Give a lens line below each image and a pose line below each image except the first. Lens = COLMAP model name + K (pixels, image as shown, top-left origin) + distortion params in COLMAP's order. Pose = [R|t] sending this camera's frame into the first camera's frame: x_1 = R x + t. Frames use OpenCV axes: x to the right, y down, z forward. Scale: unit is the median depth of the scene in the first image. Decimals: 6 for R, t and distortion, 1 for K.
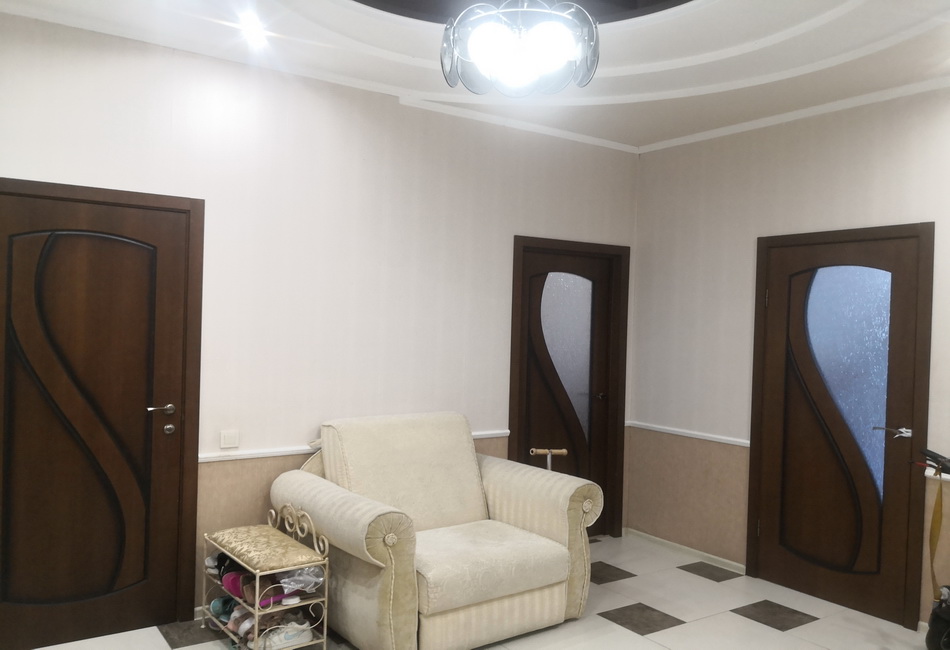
lens RADIAL K [[785.0, 0, 475.0], [0, 785.0, 325.0], [0, 0, 1]] dist [0.066277, -0.080866]
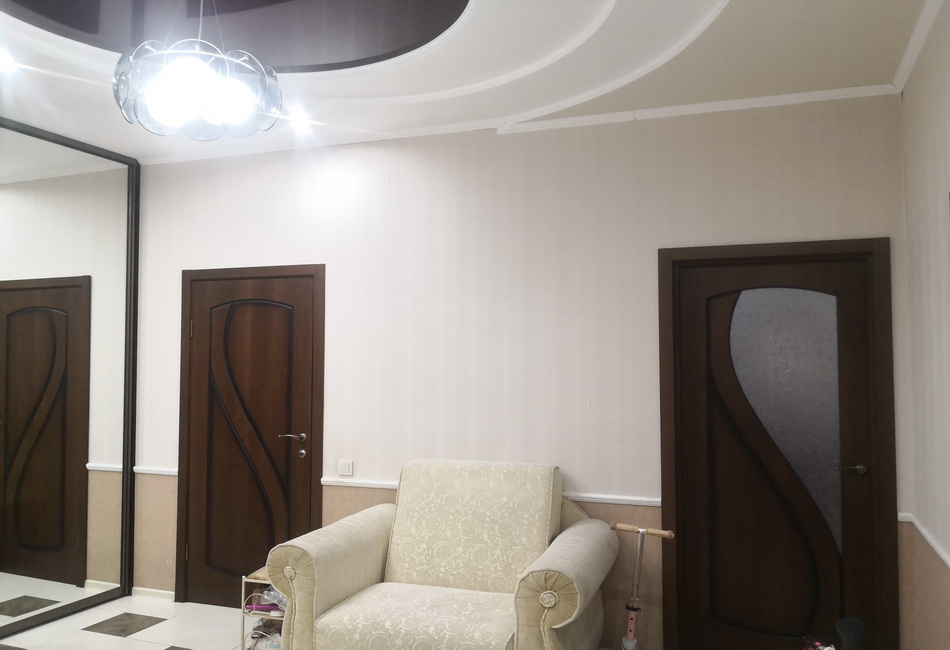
lens RADIAL K [[785.0, 0, 475.0], [0, 785.0, 325.0], [0, 0, 1]] dist [0.066277, -0.080866]
pose [[0.561581, -0.063354, -0.824993, 0.781968], [0.007409, 0.997409, -0.071551, 0.022111], [0.827389, 0.034069, 0.560595, 0.528565]]
